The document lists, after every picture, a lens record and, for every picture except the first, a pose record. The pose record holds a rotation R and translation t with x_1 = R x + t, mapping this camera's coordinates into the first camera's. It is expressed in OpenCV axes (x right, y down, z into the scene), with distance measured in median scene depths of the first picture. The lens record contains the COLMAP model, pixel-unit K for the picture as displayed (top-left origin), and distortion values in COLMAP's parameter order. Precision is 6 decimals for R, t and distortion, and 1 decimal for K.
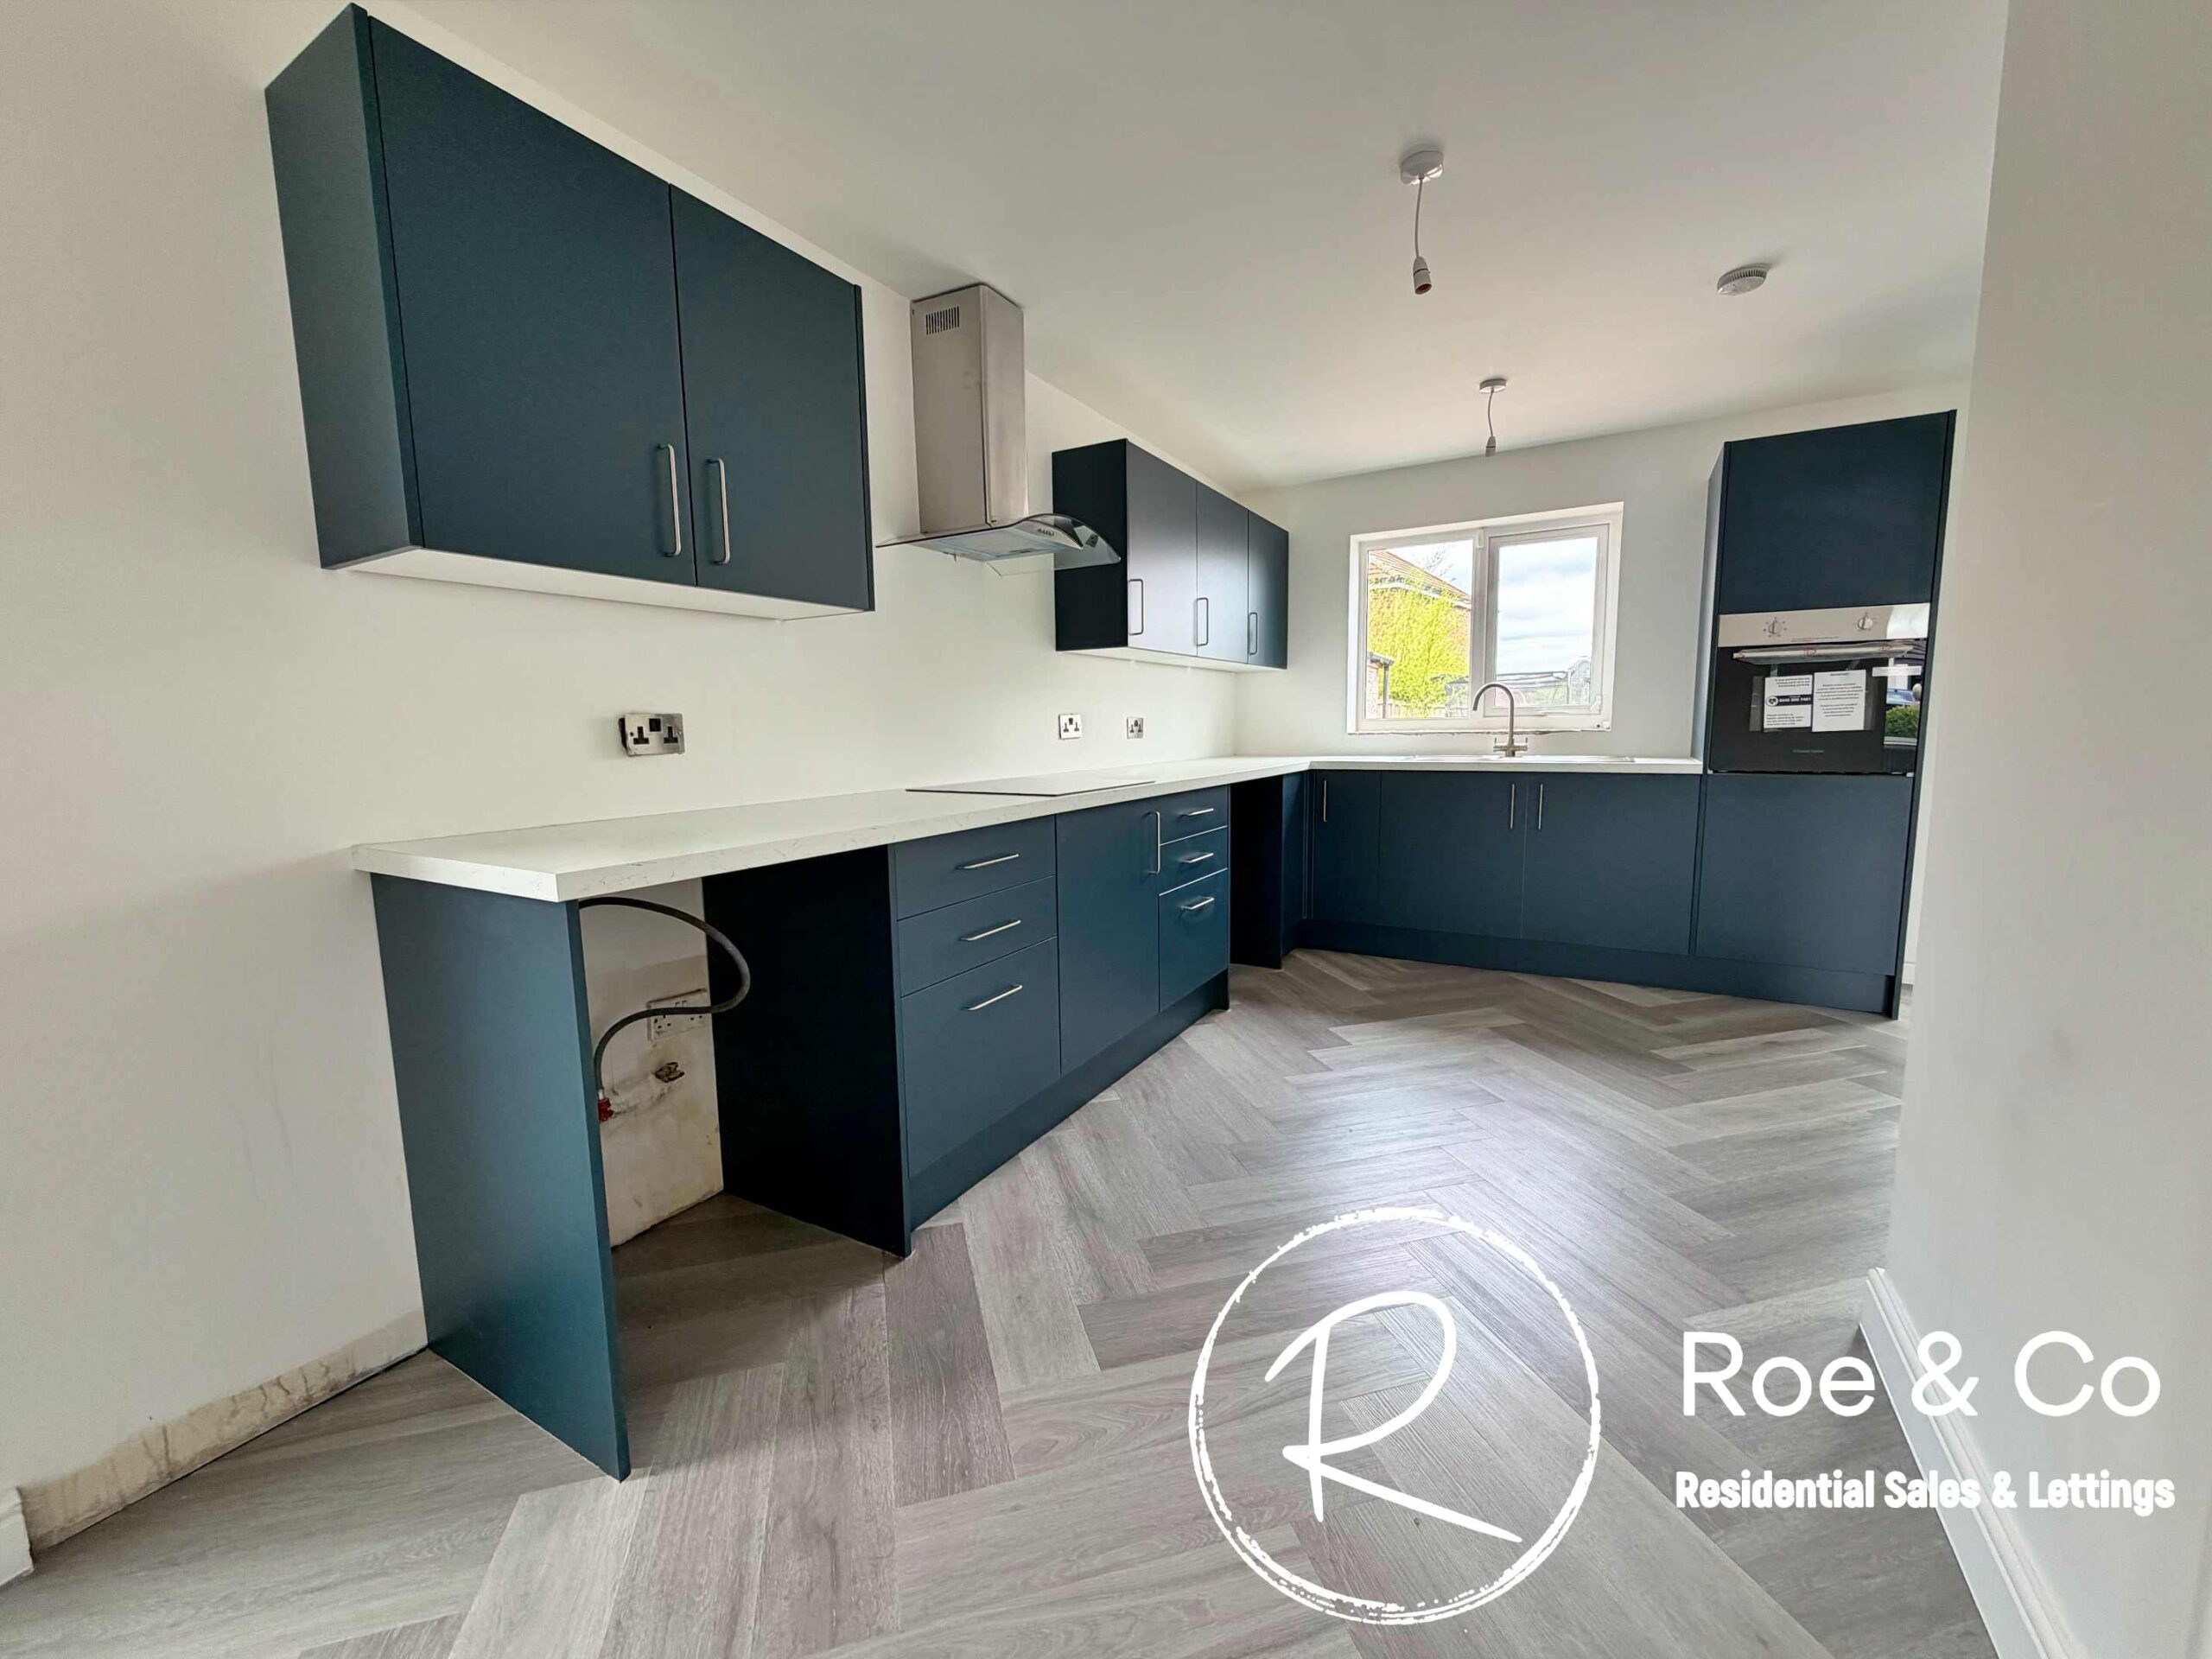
lens RADIAL K [[887.4, 0, 1103.1], [0, 887.4, 840.2], [0, 0, 1]] dist [-0.001090, -0.001243]
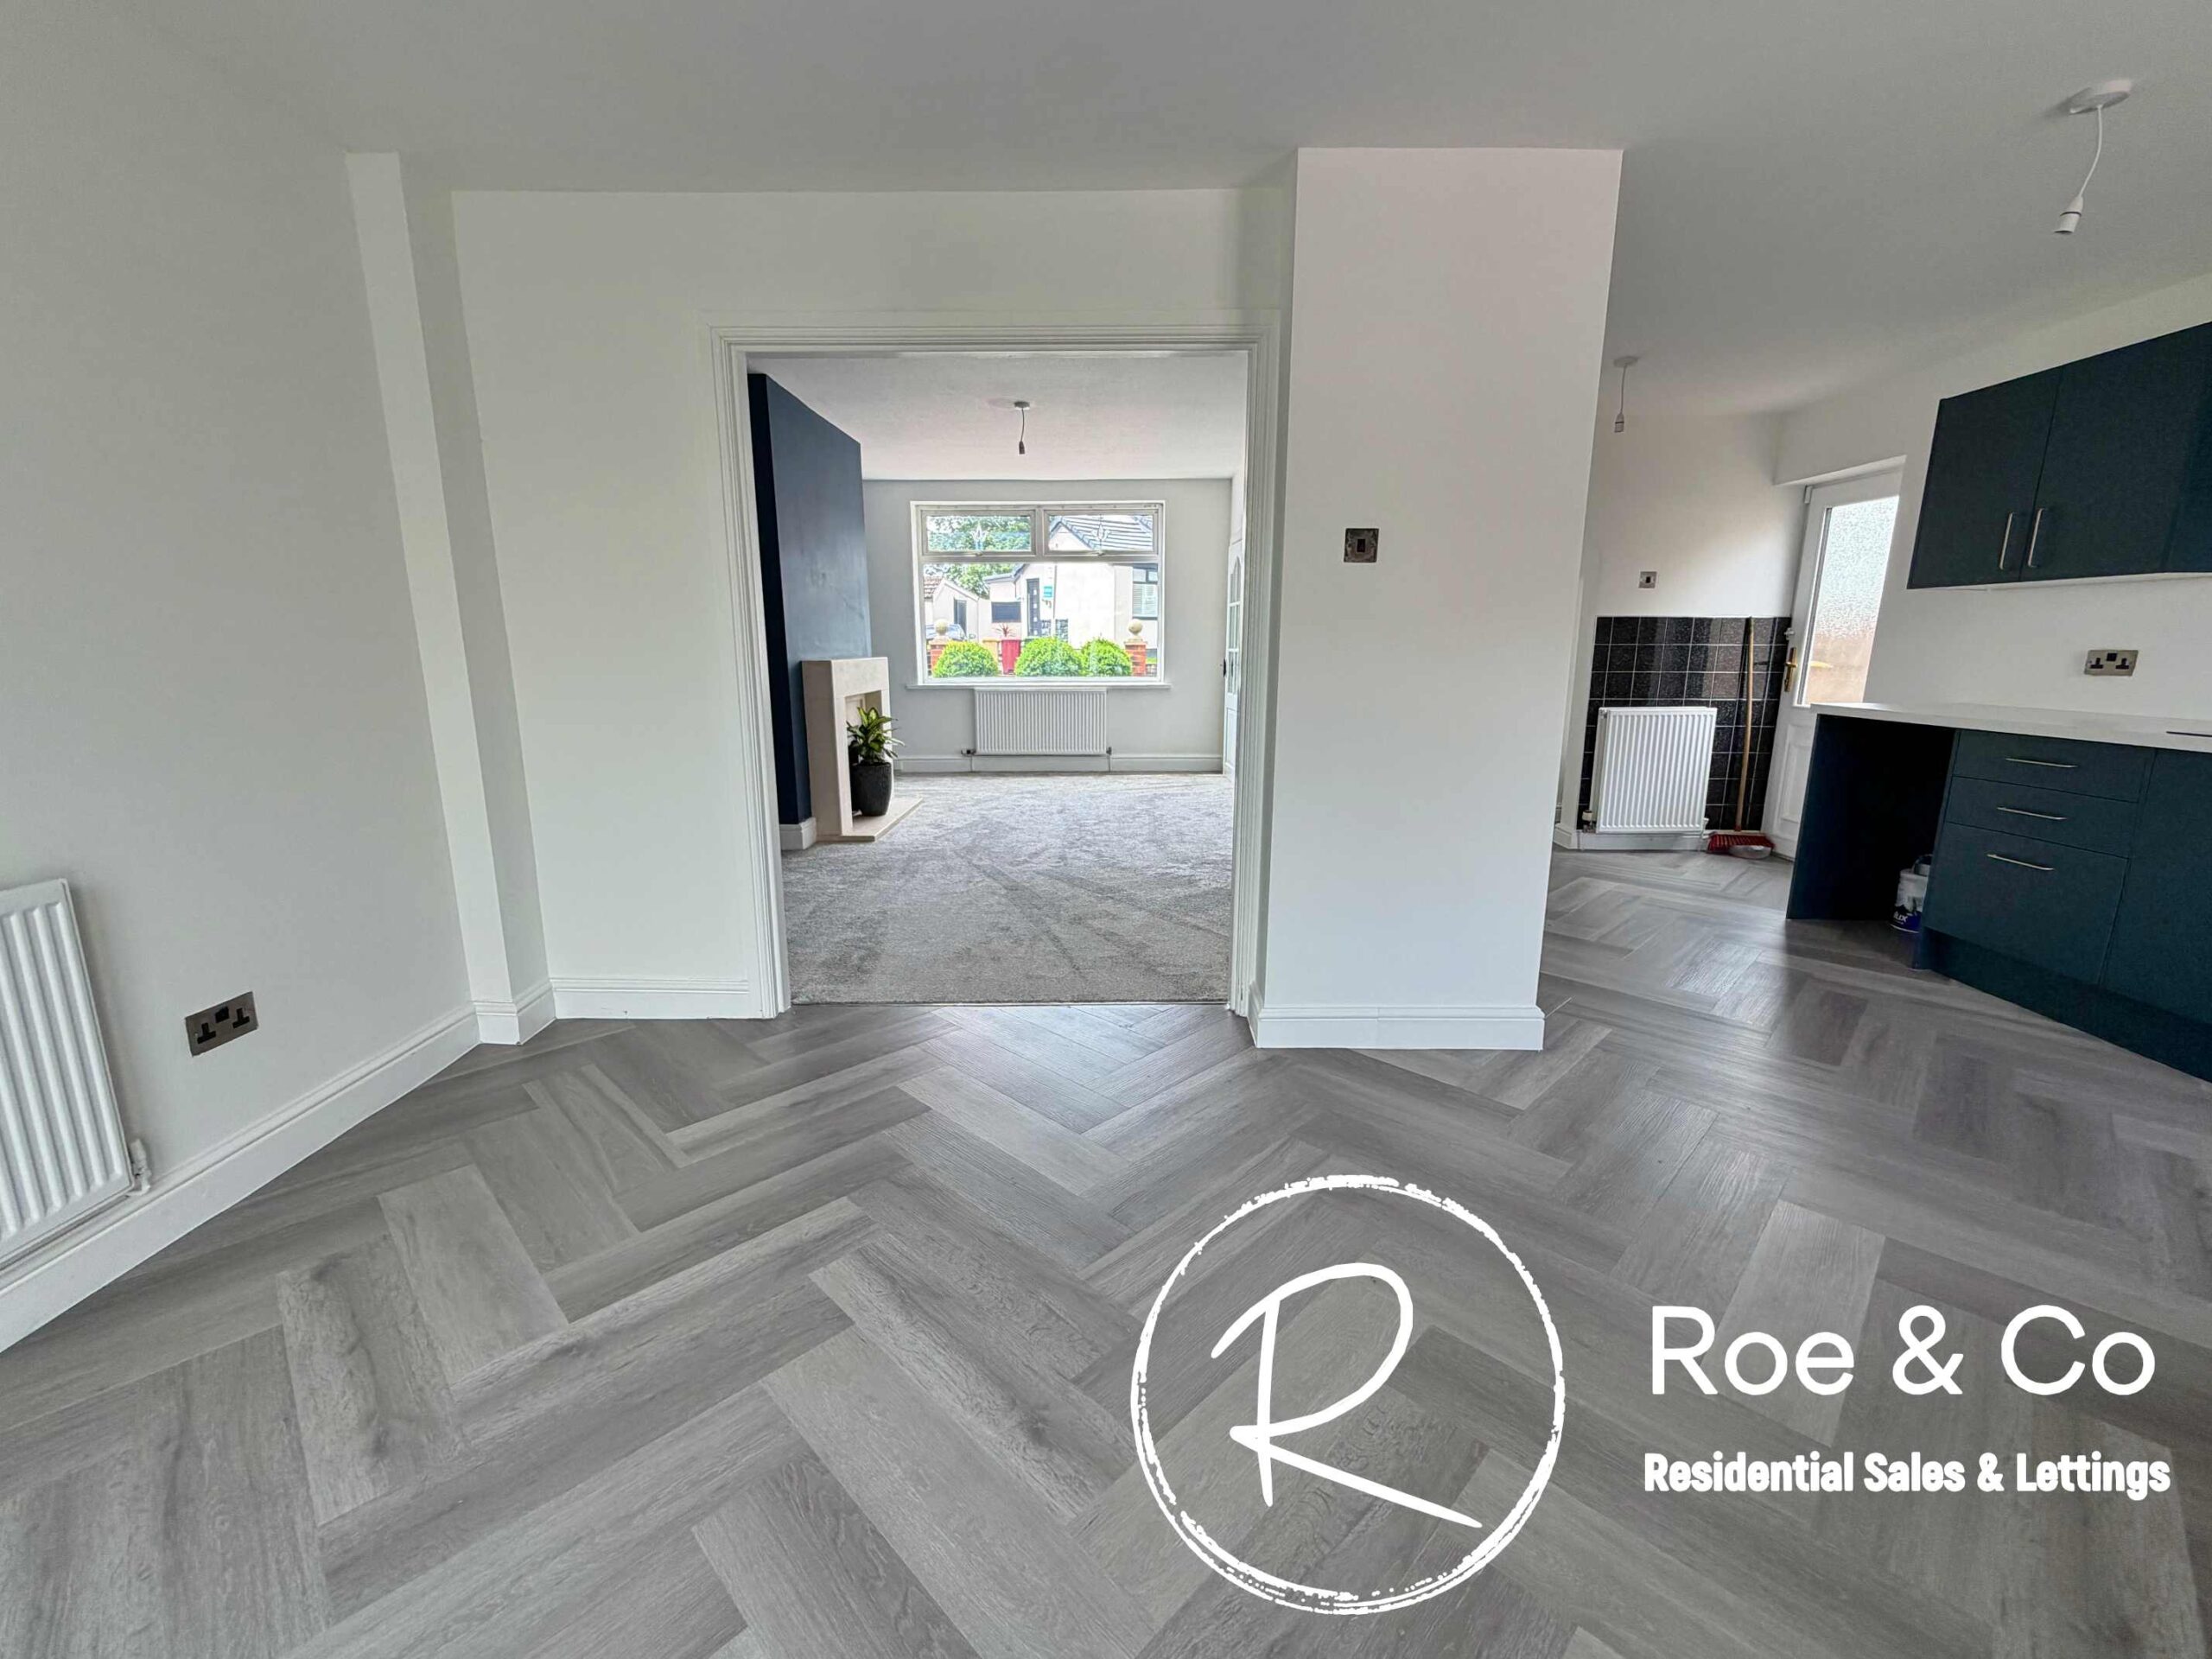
lens RADIAL K [[887.4, 0, 1063.8], [0, 887.4, 835.6], [0, 0, 1]] dist [-0.001090, -0.001243]
pose [[-0.877221, 0.113071, -0.466582, 1.122053], [-0.046730, 0.947144, 0.317387, -0.140698], [0.477807, 0.300221, -0.825571, 0.873864]]
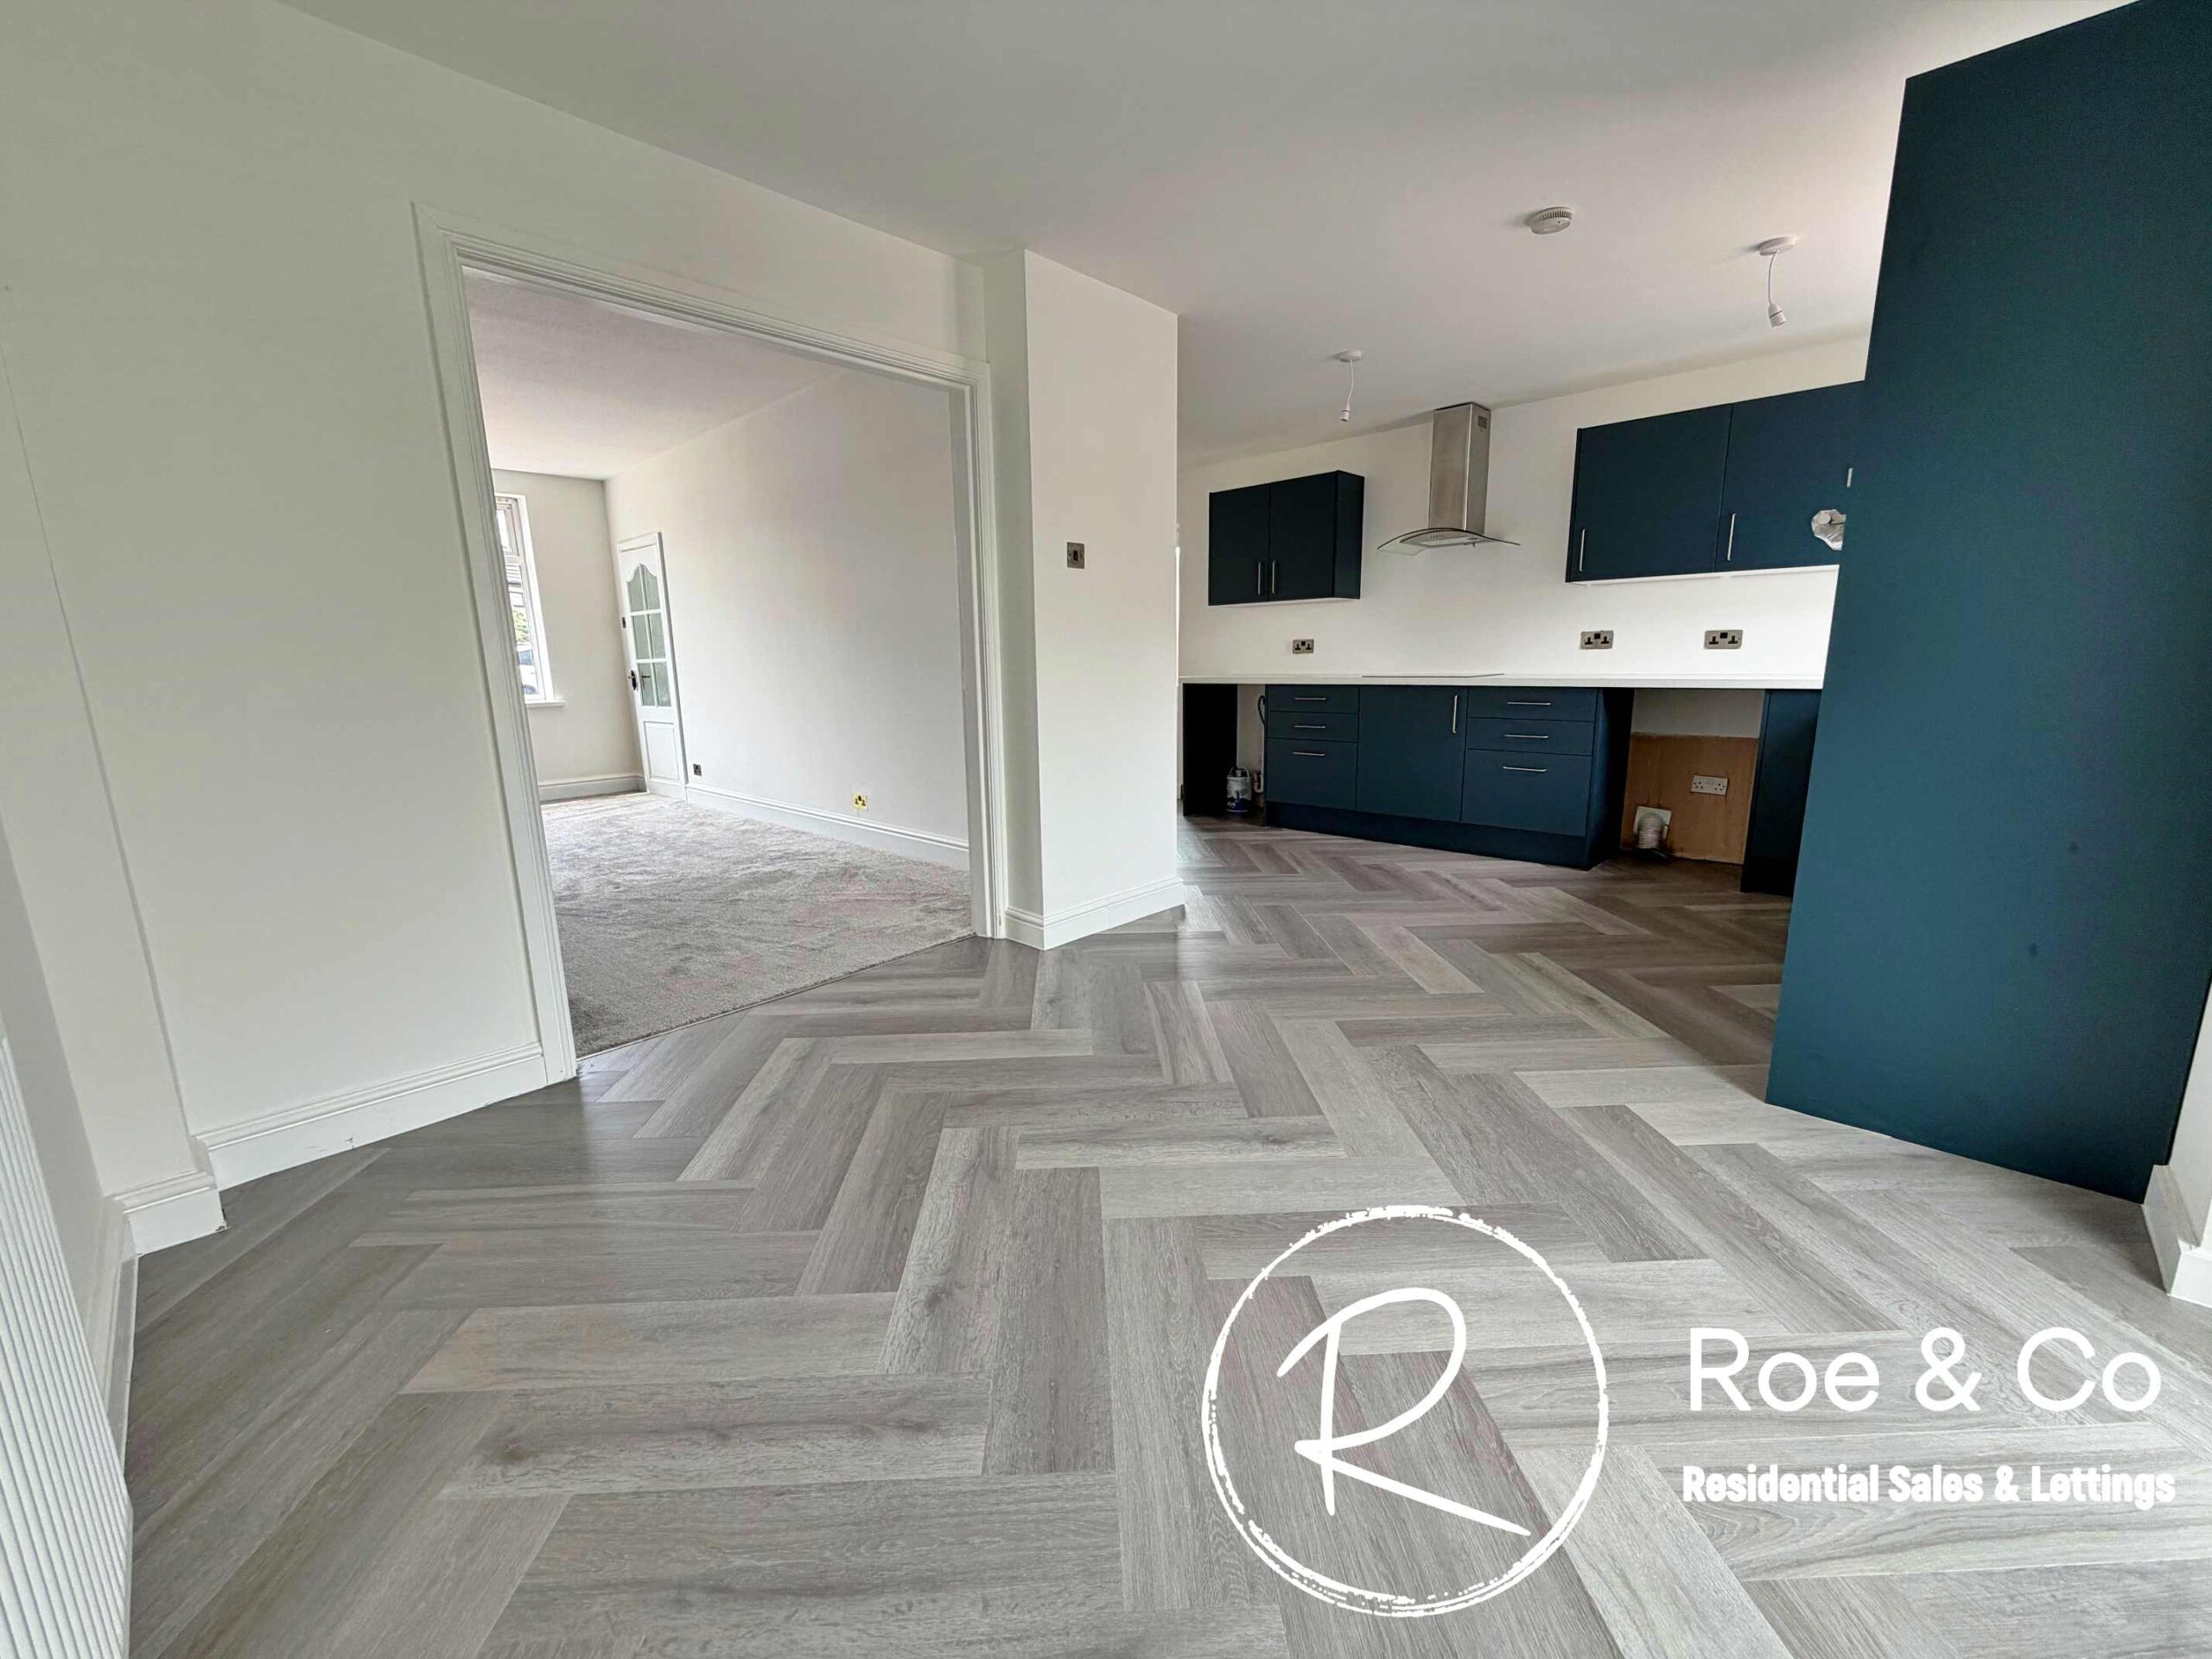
lens RADIAL K [[887.4, 0, 1071.0], [0, 887.4, 834.9], [0, 0, 1]] dist [-0.001090, -0.001243]
pose [[-0.259381, 0.209087, -0.942870, 1.518588], [-0.099856, 0.965245, 0.241519, -0.086875], [0.960599, 0.156797, -0.229488, 0.598481]]
